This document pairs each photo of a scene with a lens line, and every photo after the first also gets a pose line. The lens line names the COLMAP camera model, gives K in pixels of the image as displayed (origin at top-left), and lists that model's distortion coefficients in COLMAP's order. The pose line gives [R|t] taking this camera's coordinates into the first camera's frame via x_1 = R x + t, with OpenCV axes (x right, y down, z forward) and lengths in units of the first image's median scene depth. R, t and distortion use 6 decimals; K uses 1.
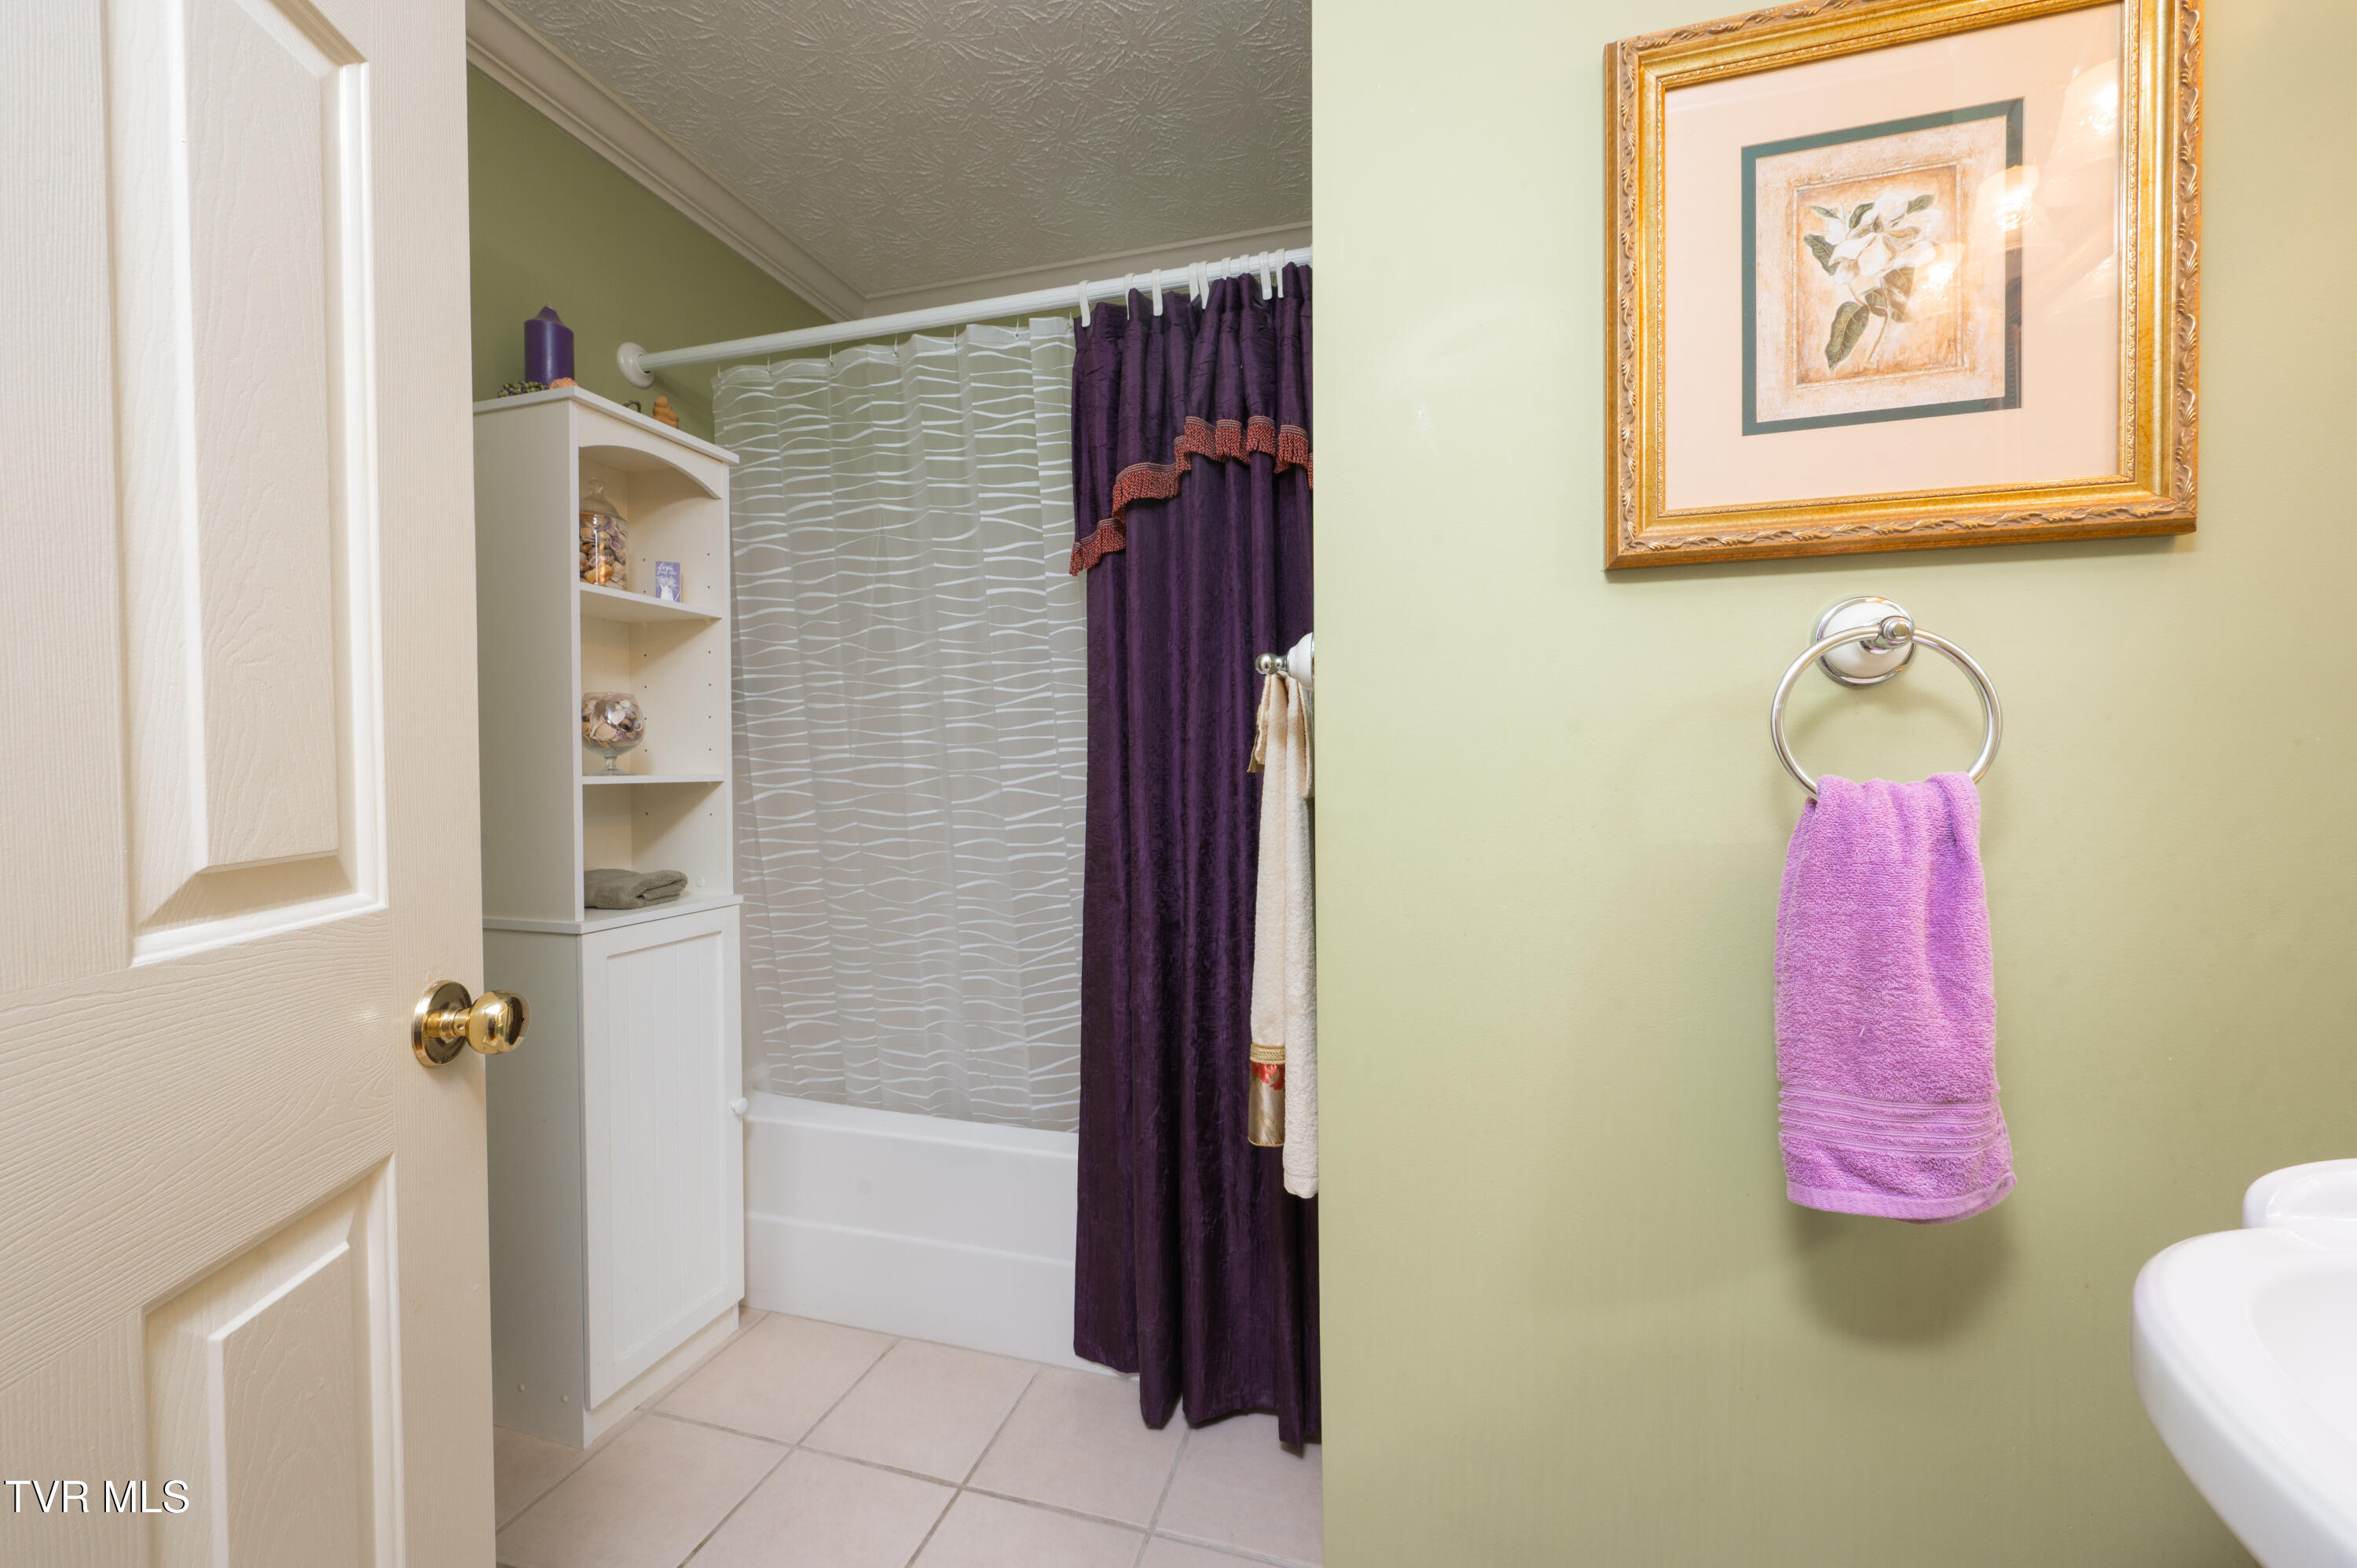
lens RADIAL K [[933.9, 0, 1170.5], [0, 933.9, 780.6], [0, 0, 1]] dist [-0.002373, -0.000673]
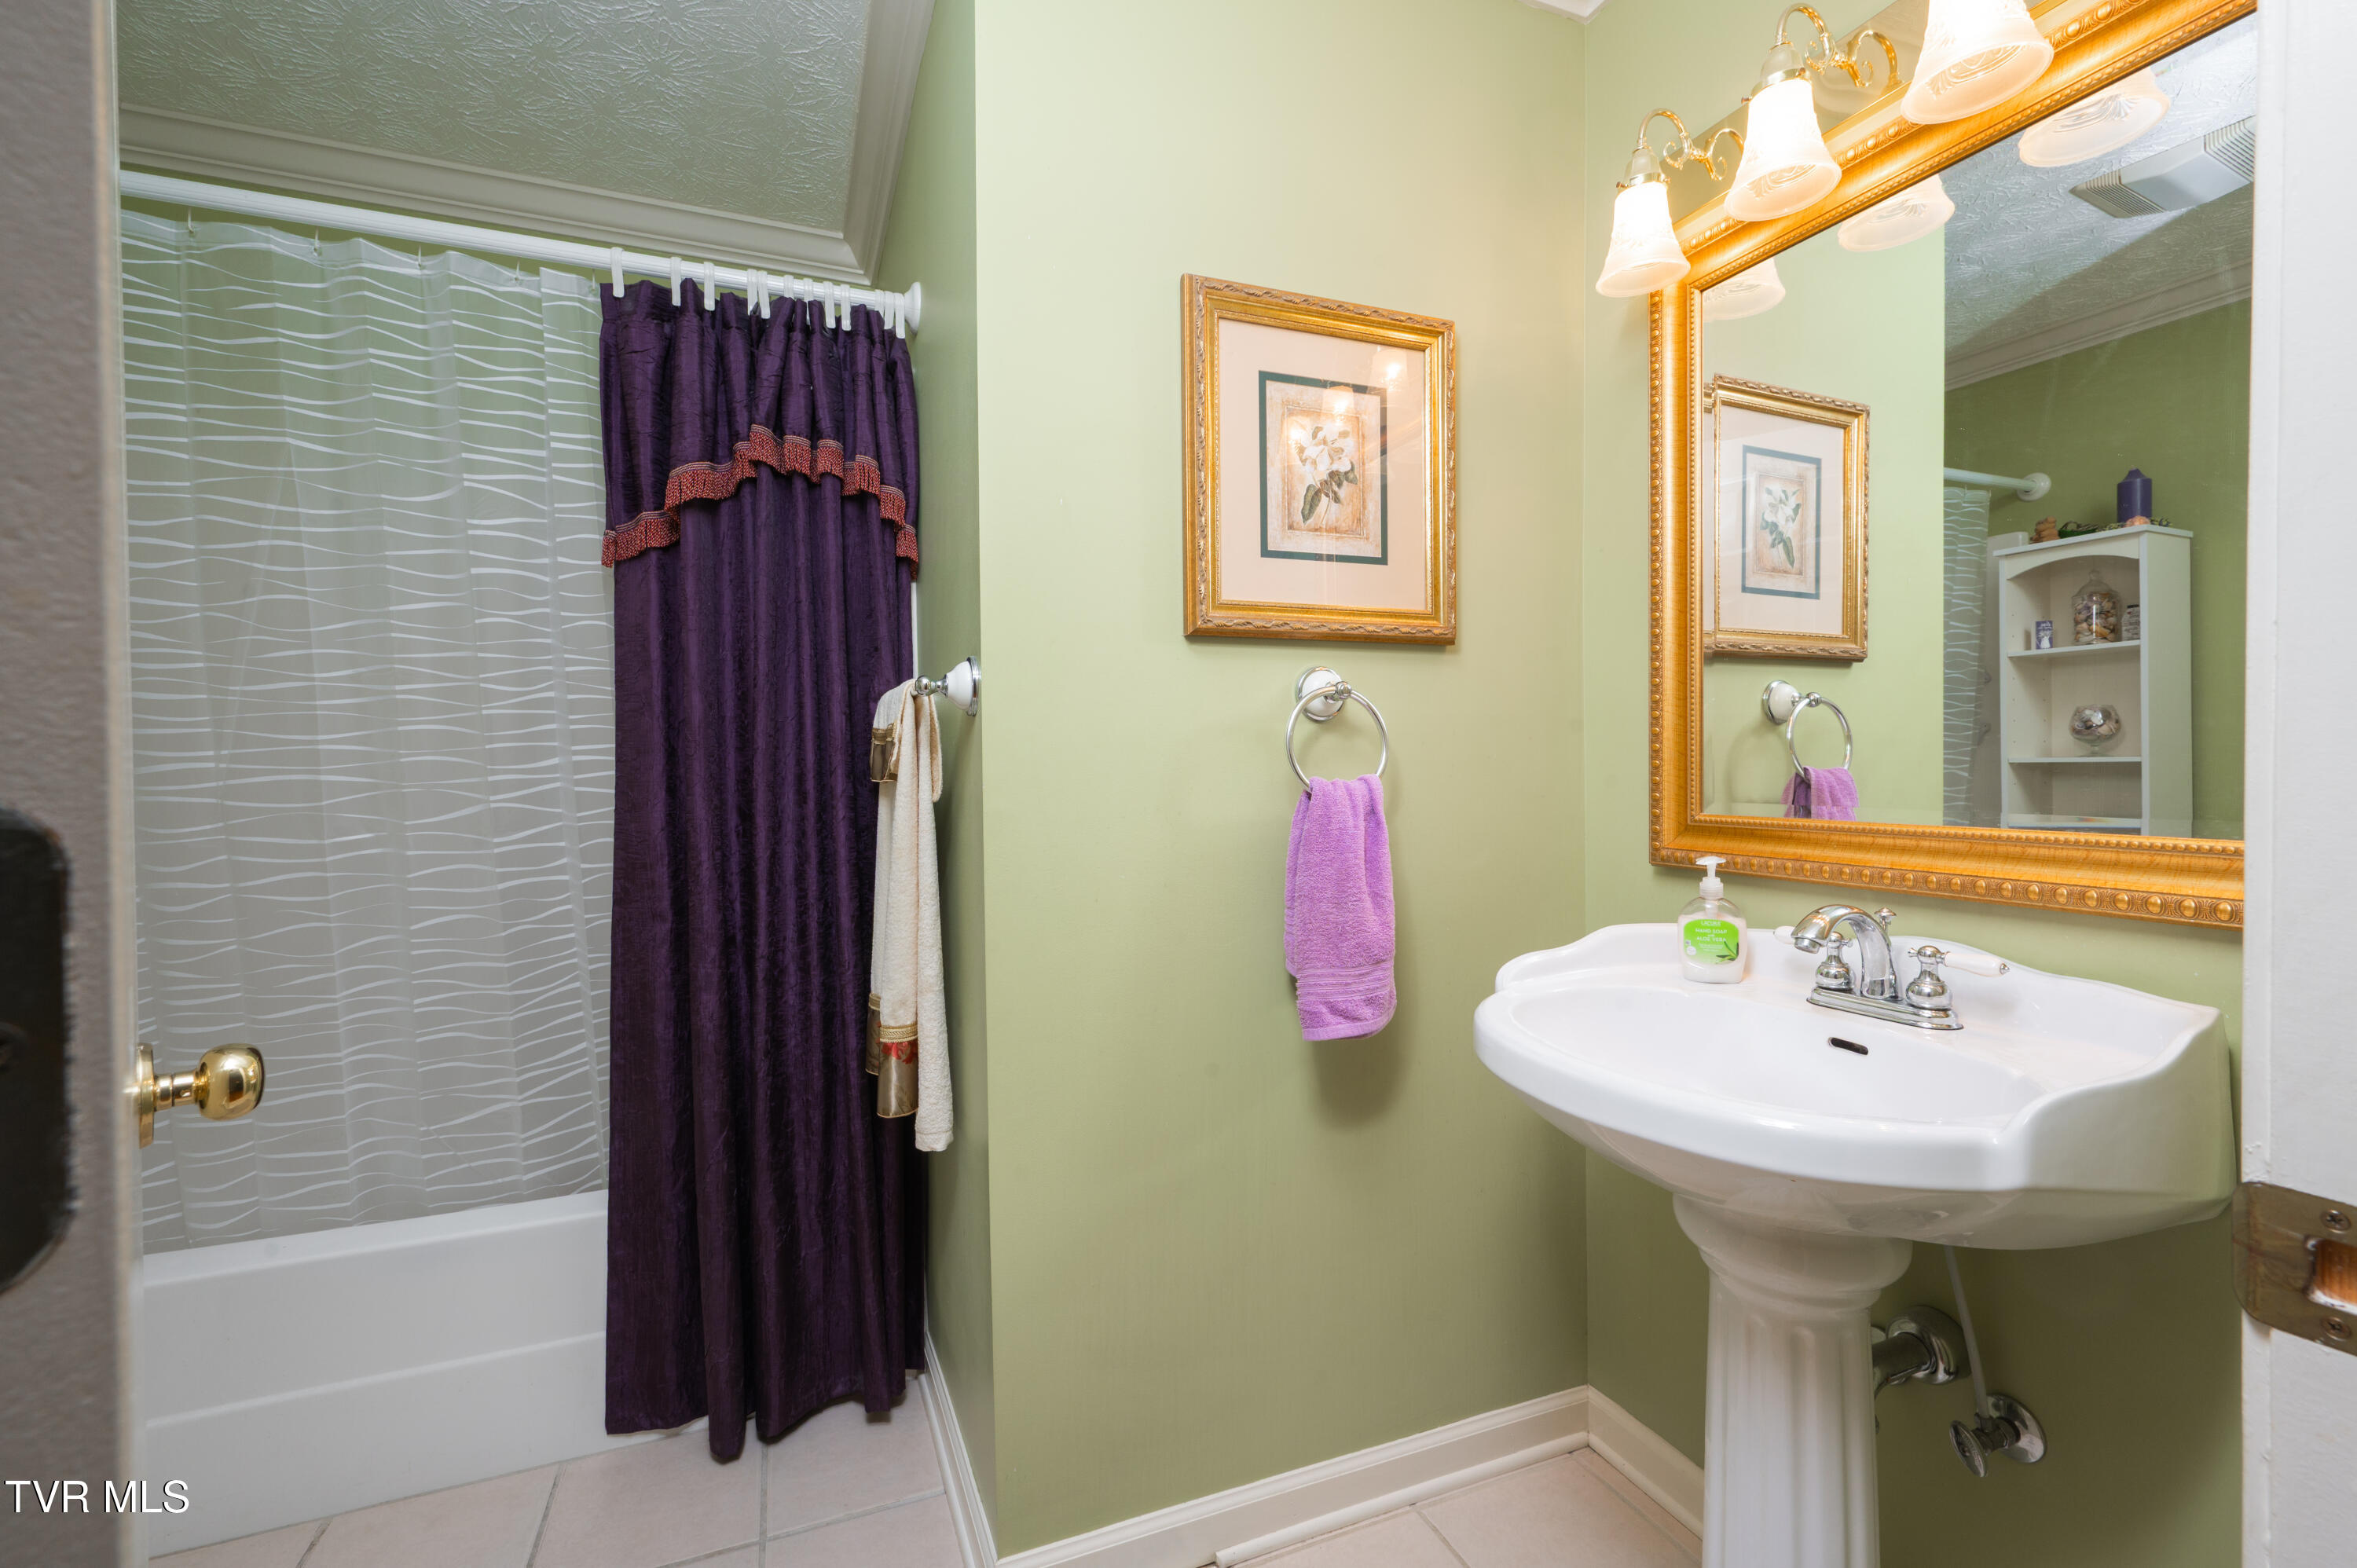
lens RADIAL K [[1021.0, 0, 1178.5], [0, 1021.0, 784.0], [0, 0, 1]] dist [-0.000683, -0.000451]
pose [[0.780096, -0.012202, 0.625541, -0.300853], [0.017016, 0.999854, -0.001717, 0.002832], [-0.625429, 0.011983, 0.780189, -0.122548]]
